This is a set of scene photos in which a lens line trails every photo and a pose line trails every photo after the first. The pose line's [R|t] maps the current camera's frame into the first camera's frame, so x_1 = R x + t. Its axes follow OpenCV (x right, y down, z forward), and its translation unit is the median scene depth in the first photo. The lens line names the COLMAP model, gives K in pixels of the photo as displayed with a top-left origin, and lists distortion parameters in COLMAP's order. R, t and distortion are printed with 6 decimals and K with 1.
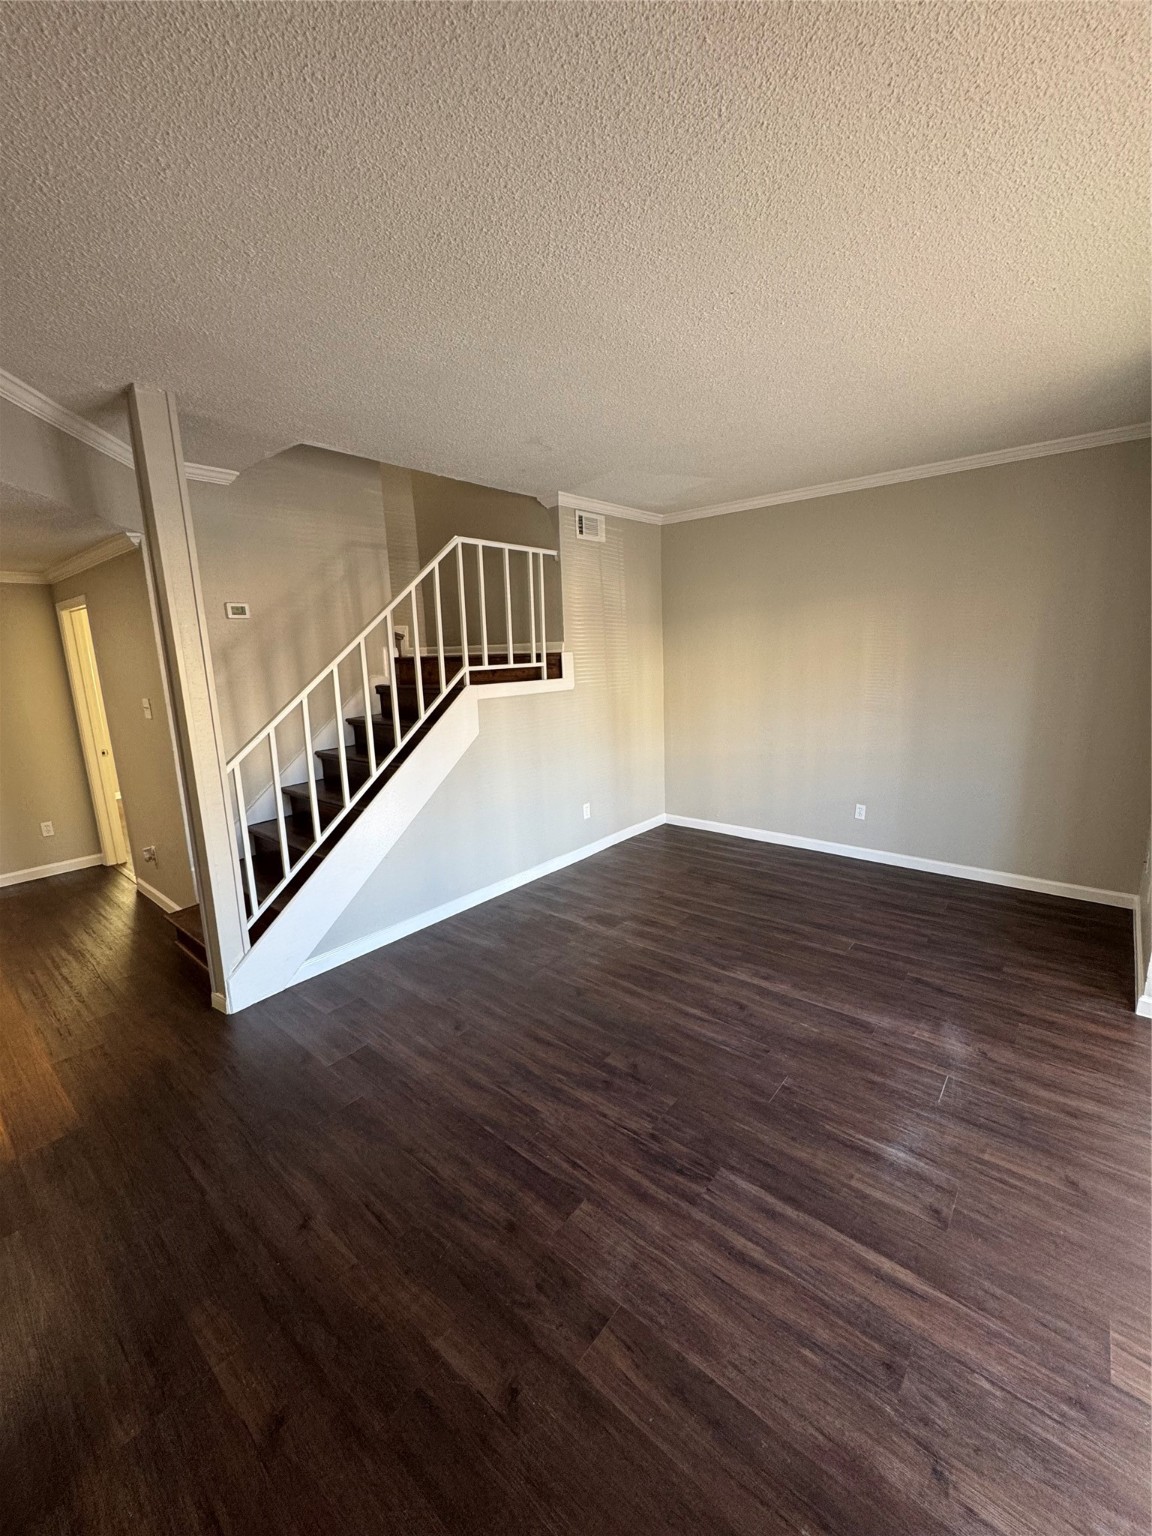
lens RADIAL K [[613.8, 0, 574.5], [0, 613.8, 765.6], [0, 0, 1]] dist [-0.003261, -0.000010]
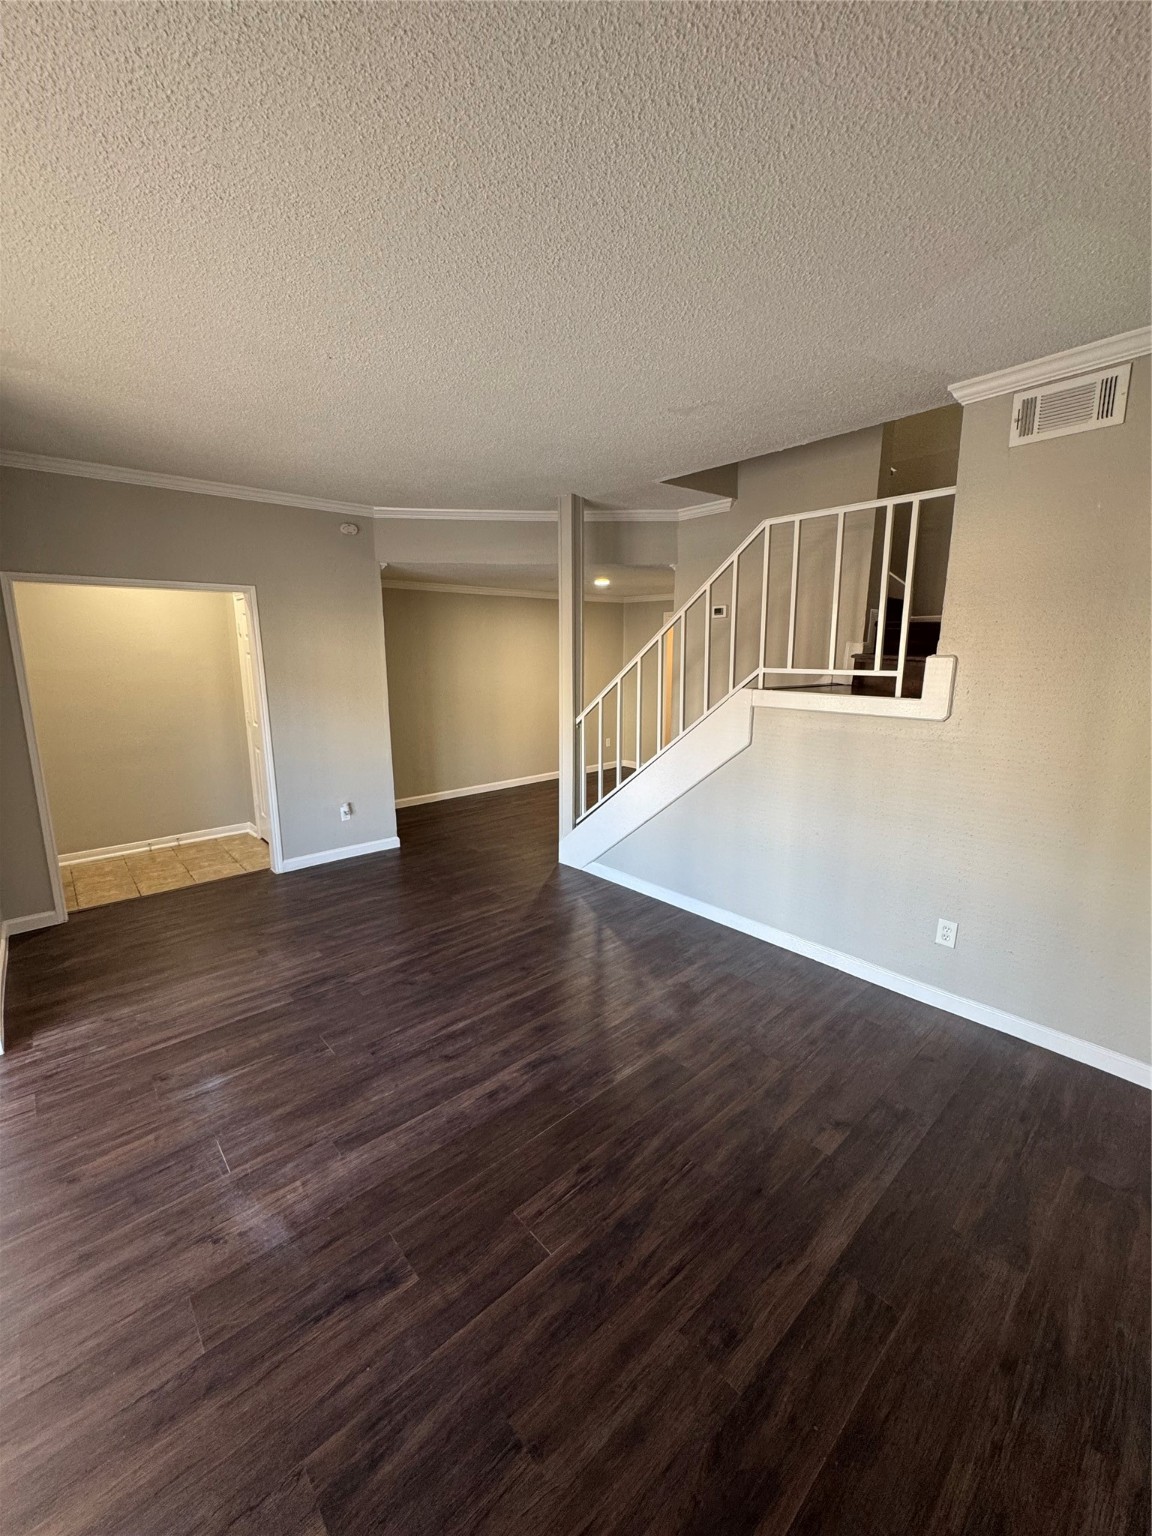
lens RADIAL K [[613.8, 0, 580.0], [0, 613.8, 766.0], [0, 0, 1]] dist [-0.003261, -0.000010]
pose [[-0.137435, 0.218574, -0.966094, 1.087427], [-0.176902, 0.954251, 0.241060, -0.283371], [0.974586, 0.204034, -0.092481, 1.260567]]
